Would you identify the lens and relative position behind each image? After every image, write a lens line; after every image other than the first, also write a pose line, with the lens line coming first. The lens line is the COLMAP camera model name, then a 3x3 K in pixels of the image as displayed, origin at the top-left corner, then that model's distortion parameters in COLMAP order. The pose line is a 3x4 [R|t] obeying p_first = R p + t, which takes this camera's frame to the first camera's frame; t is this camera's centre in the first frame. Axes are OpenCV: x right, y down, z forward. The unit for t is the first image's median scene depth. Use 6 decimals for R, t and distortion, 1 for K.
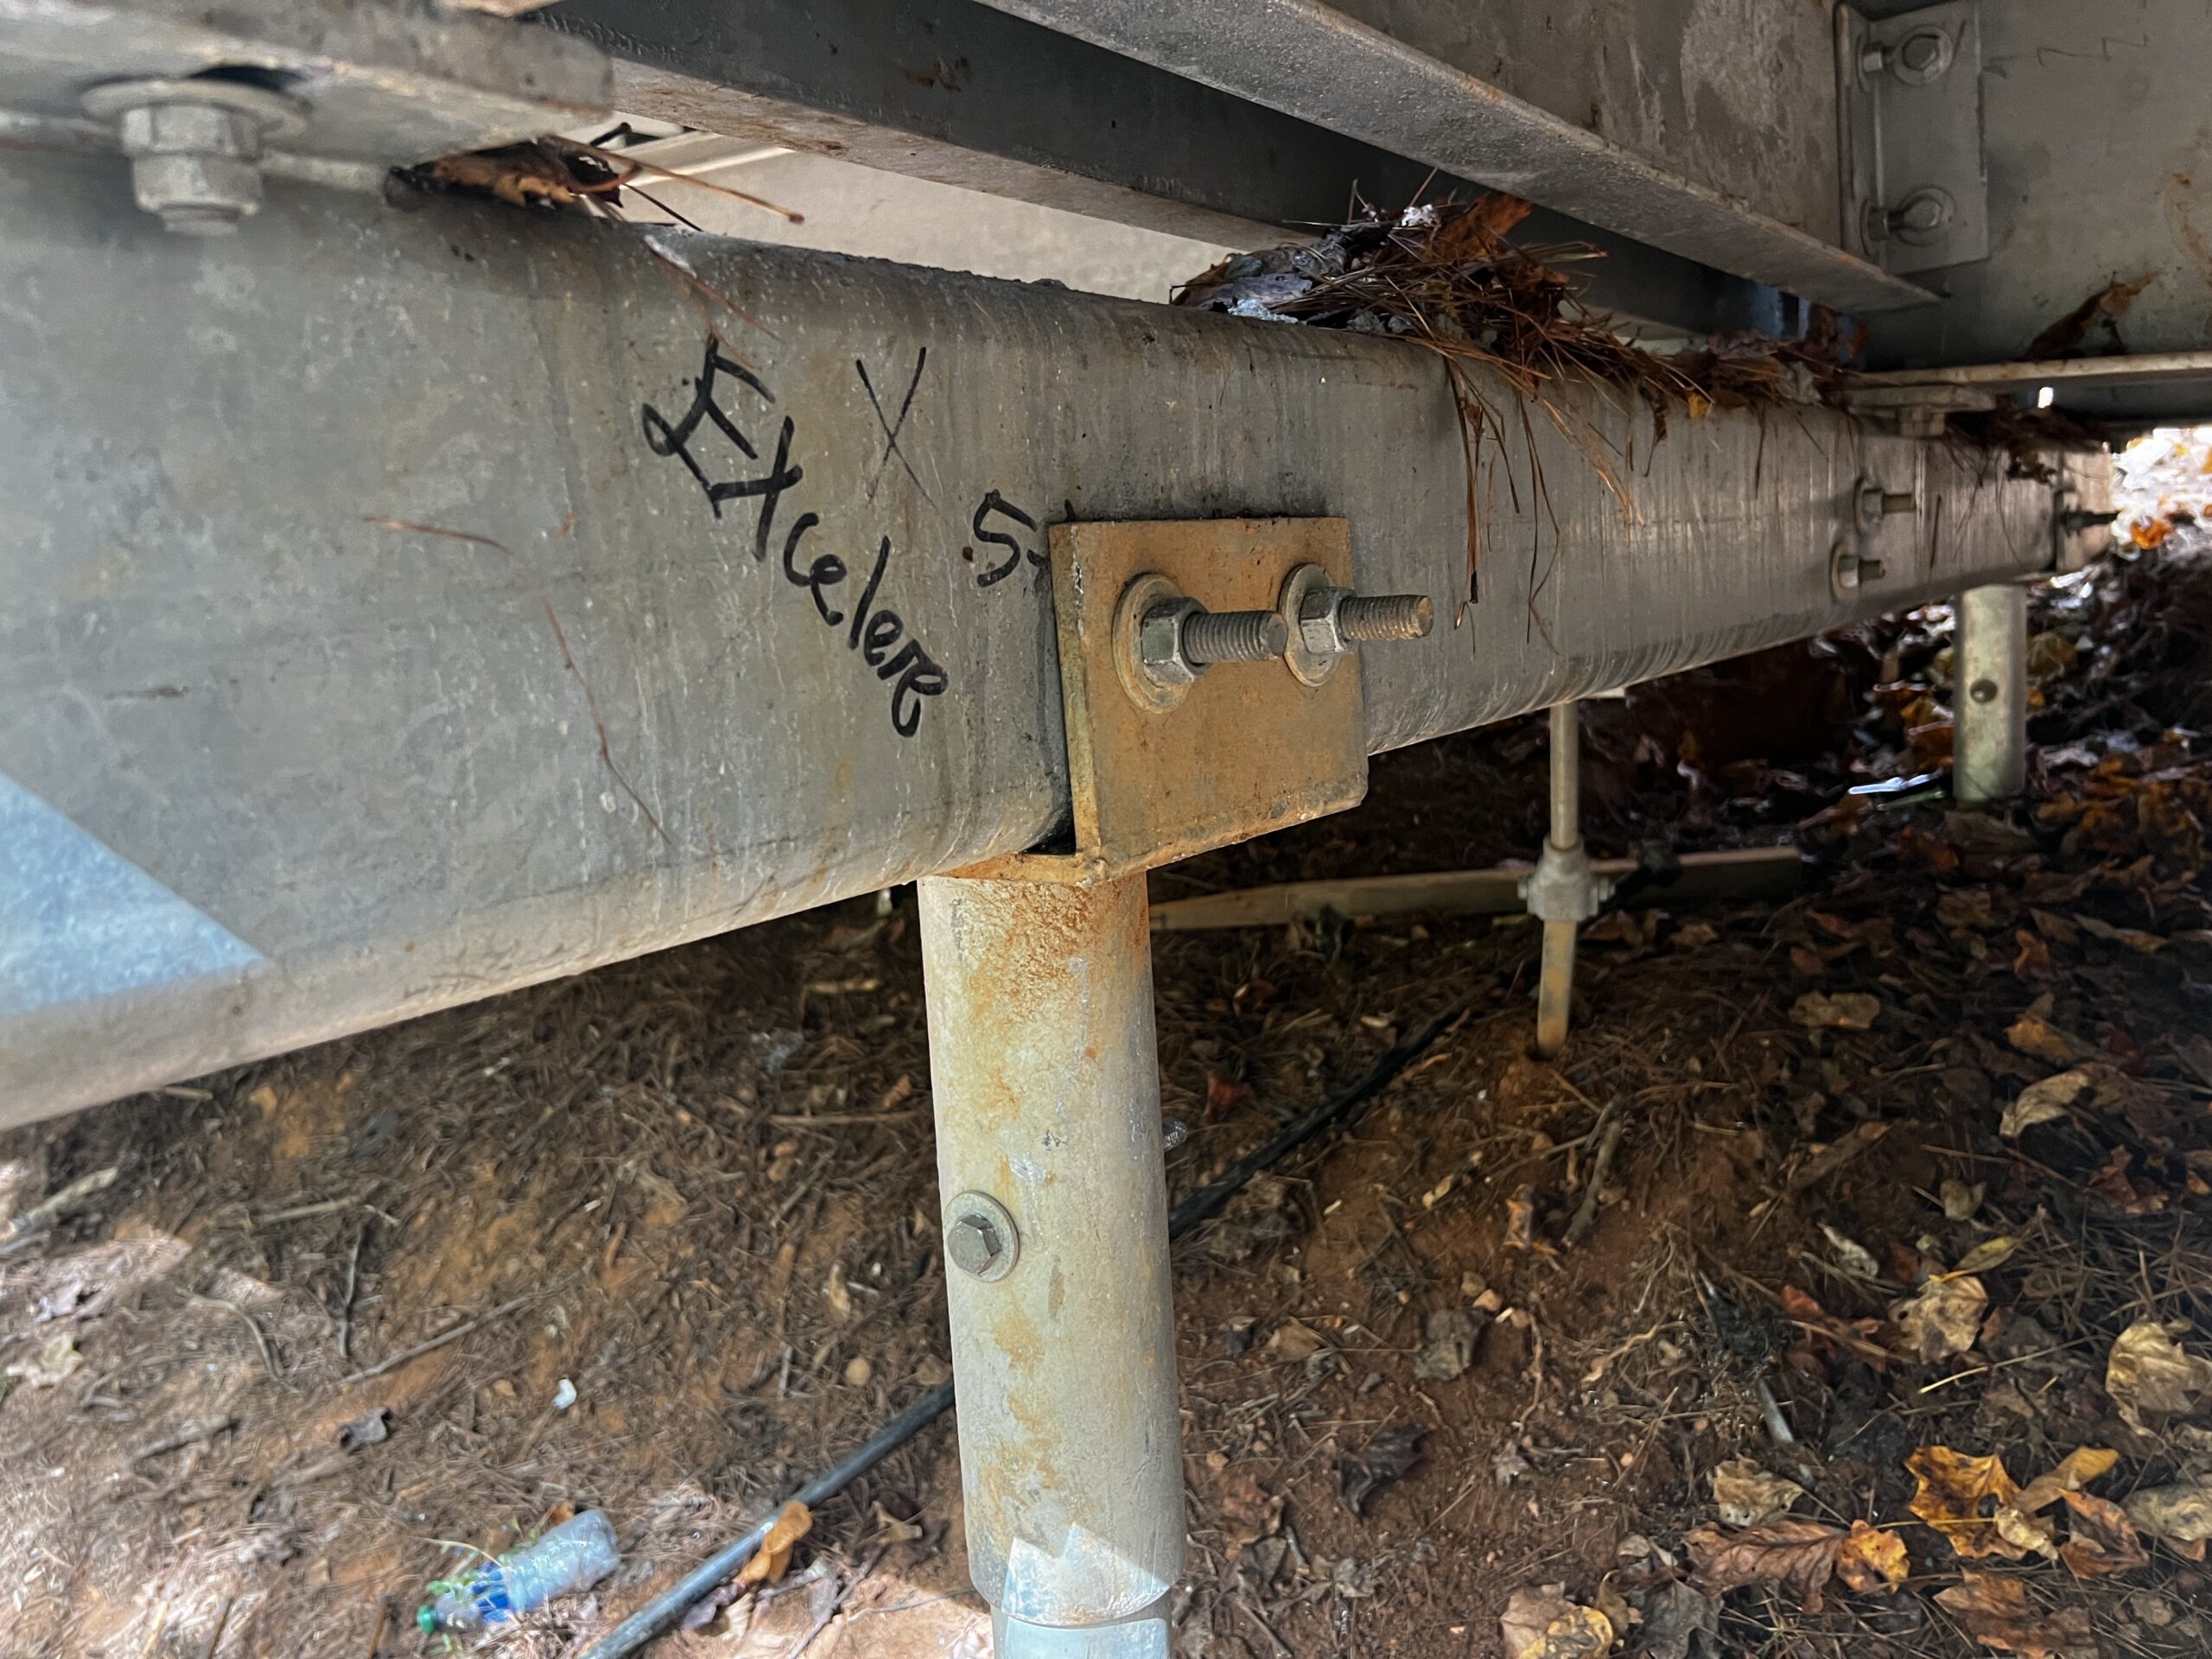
lens RADIAL K [[1684.5, 0, 1106.0], [0, 1684.5, 829.5], [0, 0, 1]] dist [0.031430, -0.030097]
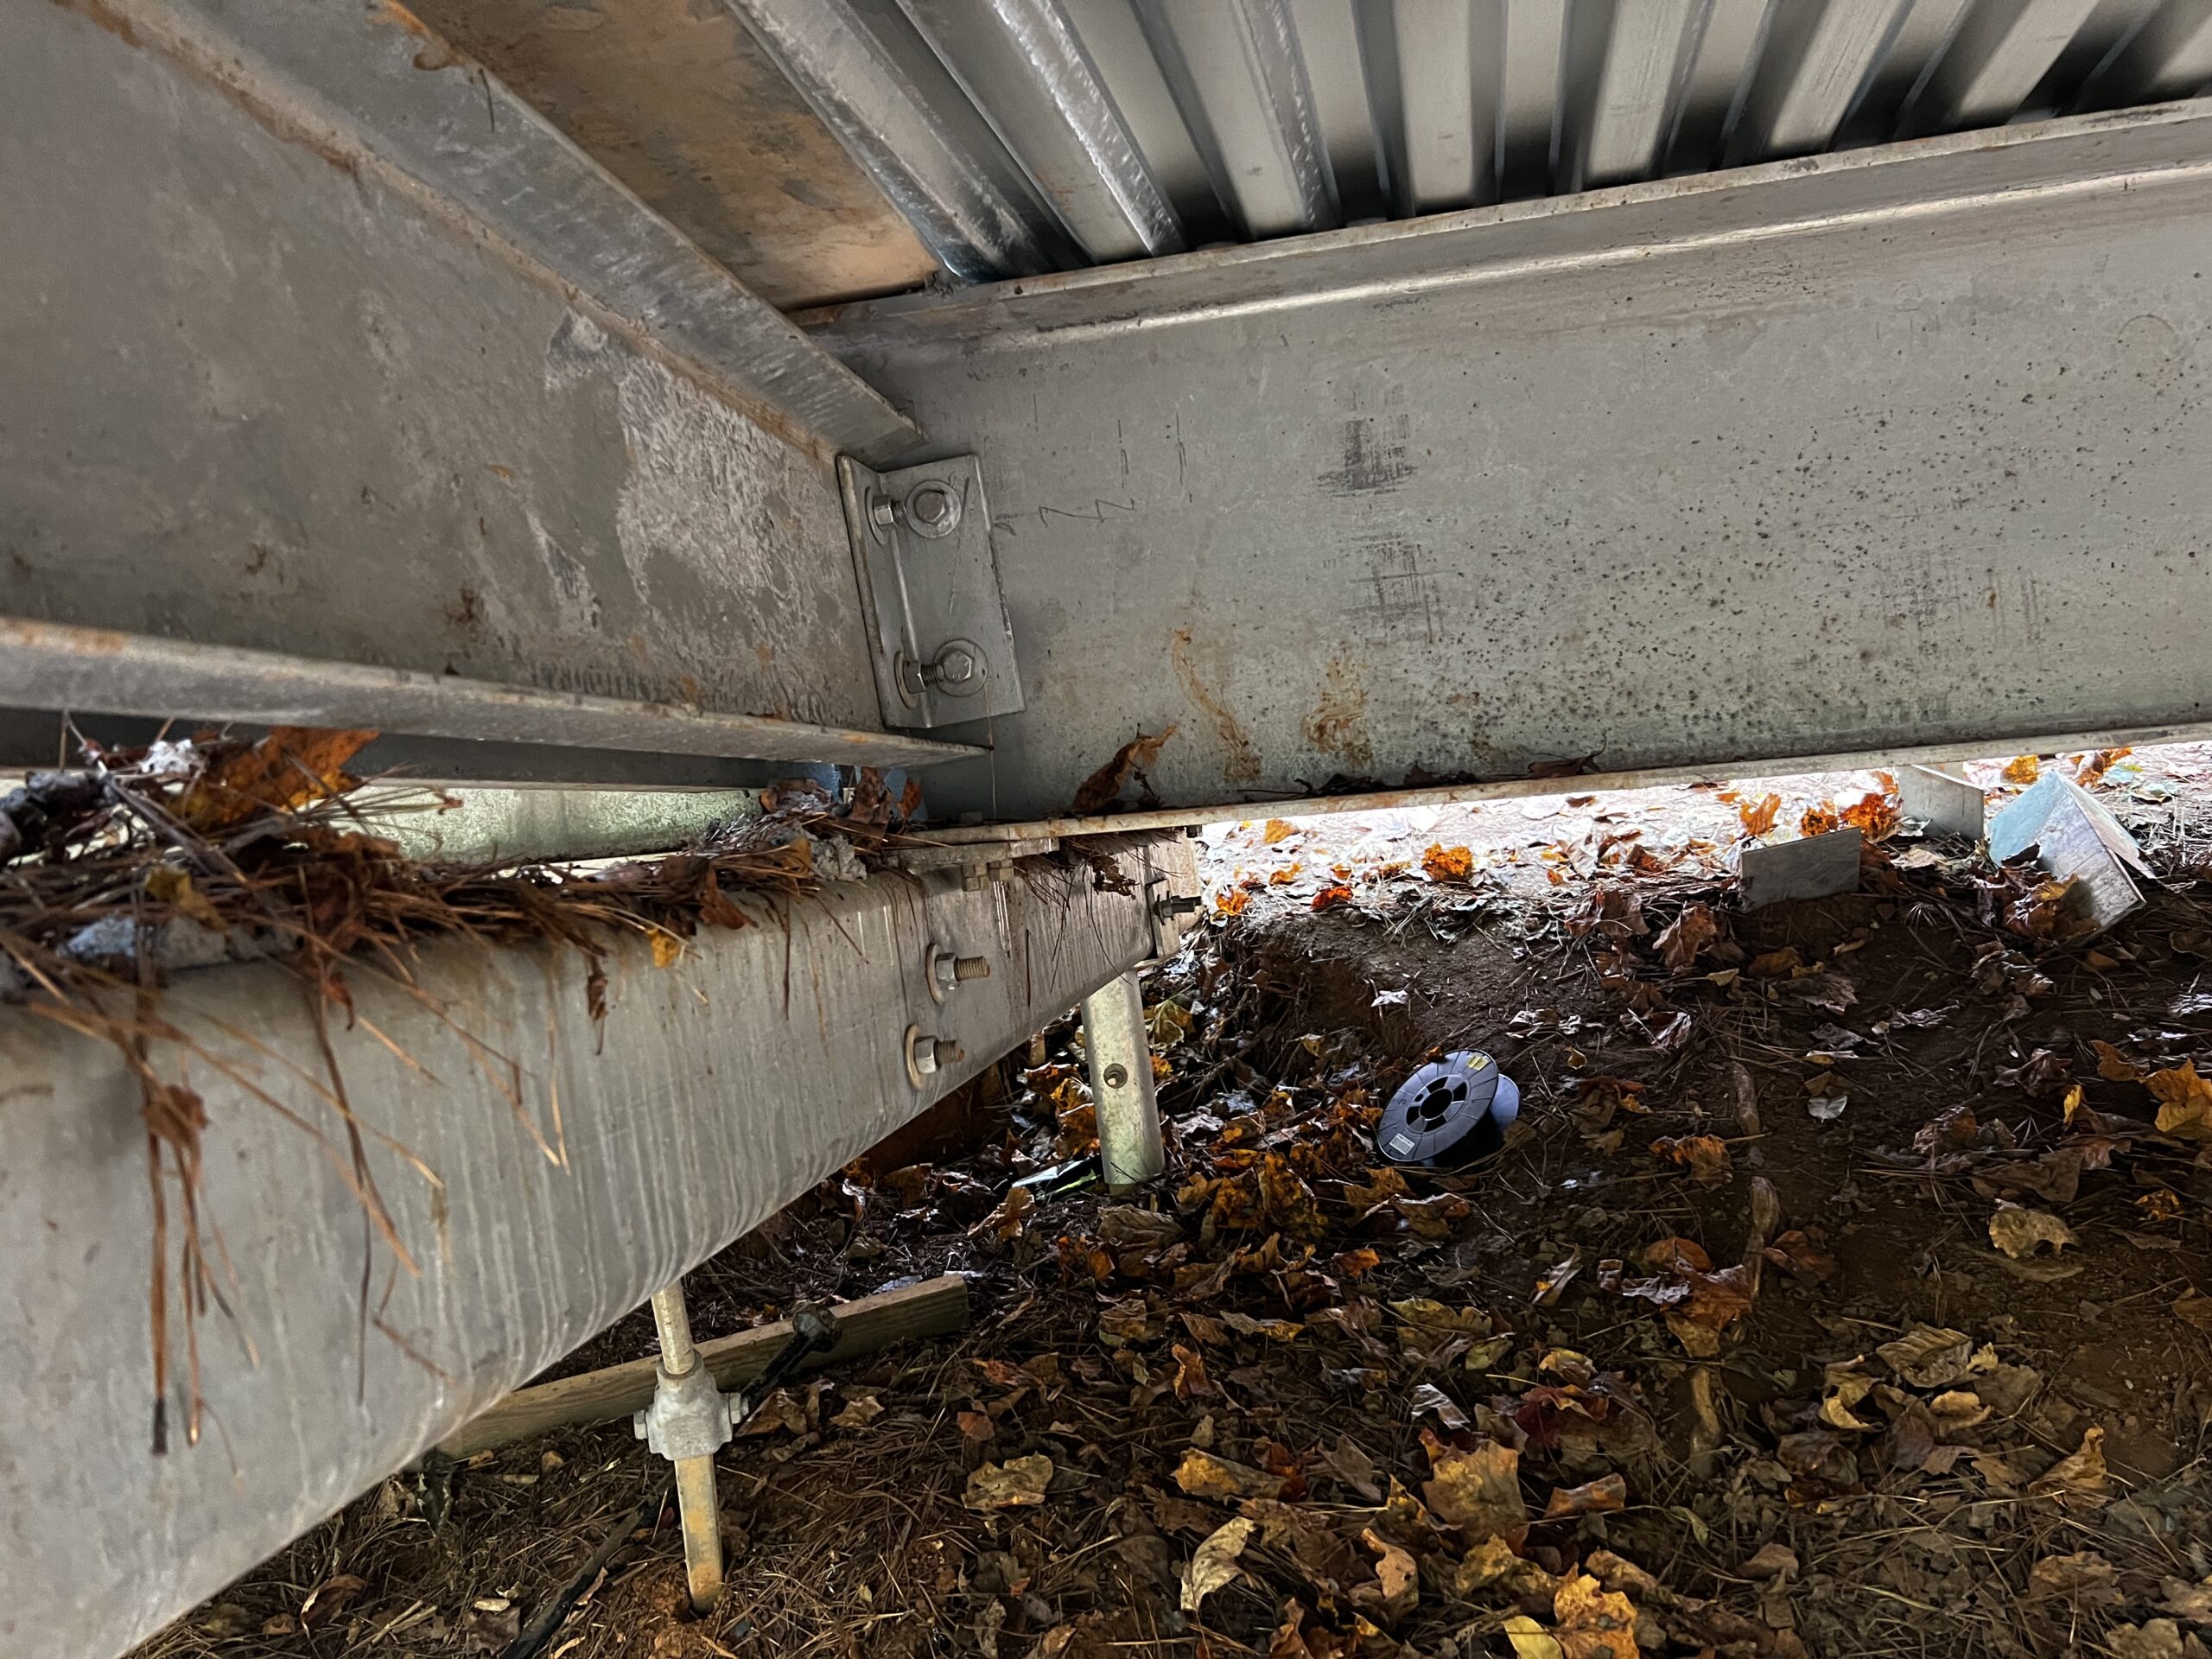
lens RADIAL K [[1577.9, 0, 1106.0], [0, 1577.9, 829.5], [0, 0, 1]] dist [0.076418, -0.134069]
pose [[0.898698, -0.062985, 0.434023, 0.123478], [0.143122, 0.977574, -0.154487, -0.091998], [-0.414559, 0.200955, 0.887558, 0.143311]]
